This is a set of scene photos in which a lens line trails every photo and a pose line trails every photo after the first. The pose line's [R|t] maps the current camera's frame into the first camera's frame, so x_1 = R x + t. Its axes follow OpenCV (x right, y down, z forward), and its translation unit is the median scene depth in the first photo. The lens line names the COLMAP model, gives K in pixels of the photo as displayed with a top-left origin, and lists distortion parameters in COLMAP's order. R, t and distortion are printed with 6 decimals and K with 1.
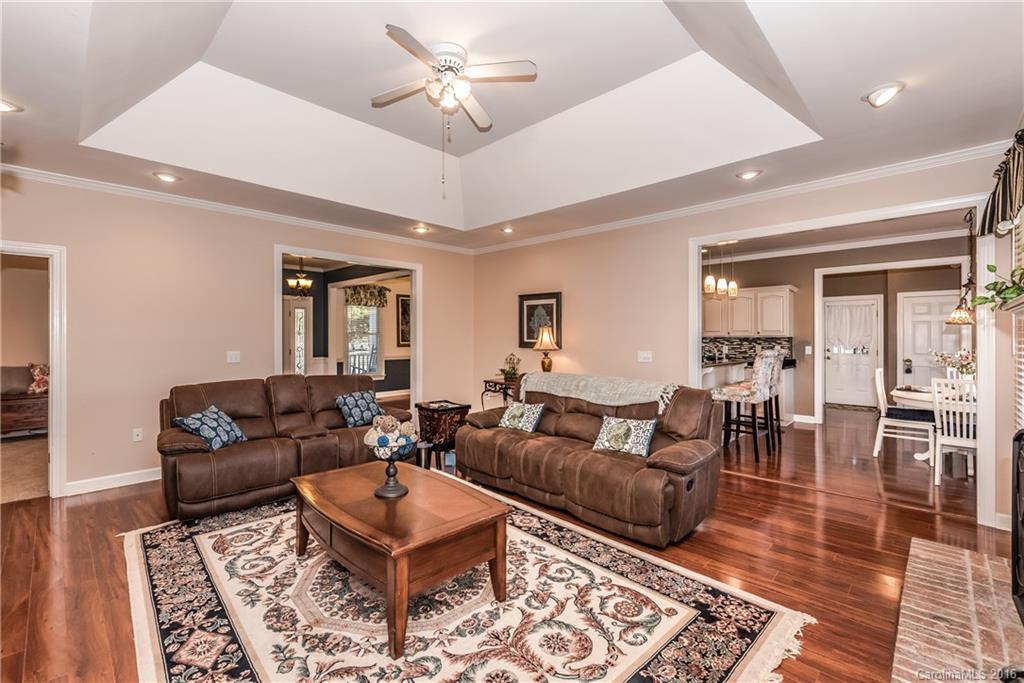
lens RADIAL K [[446.1, 0, 509.2], [0, 446.1, 337.8], [0, 0, 1]] dist [-0.000853, -0.000970]
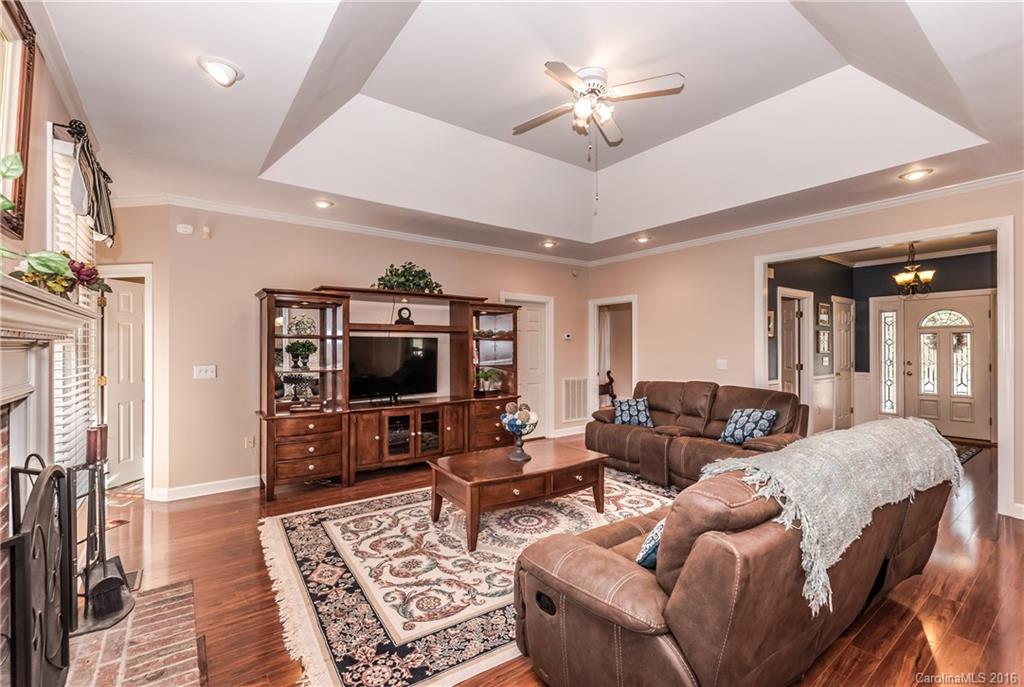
lens RADIAL K [[445.1, 0, 513.2], [0, 445.1, 346.9], [0, 0, 1]] dist [-0.000038, 0.000086]
pose [[-0.159120, -0.000139, -0.987259, 1.299470], [0.000583, 1.000000, -0.000234, -0.006387], [0.987259, -0.000613, -0.159120, 1.383438]]
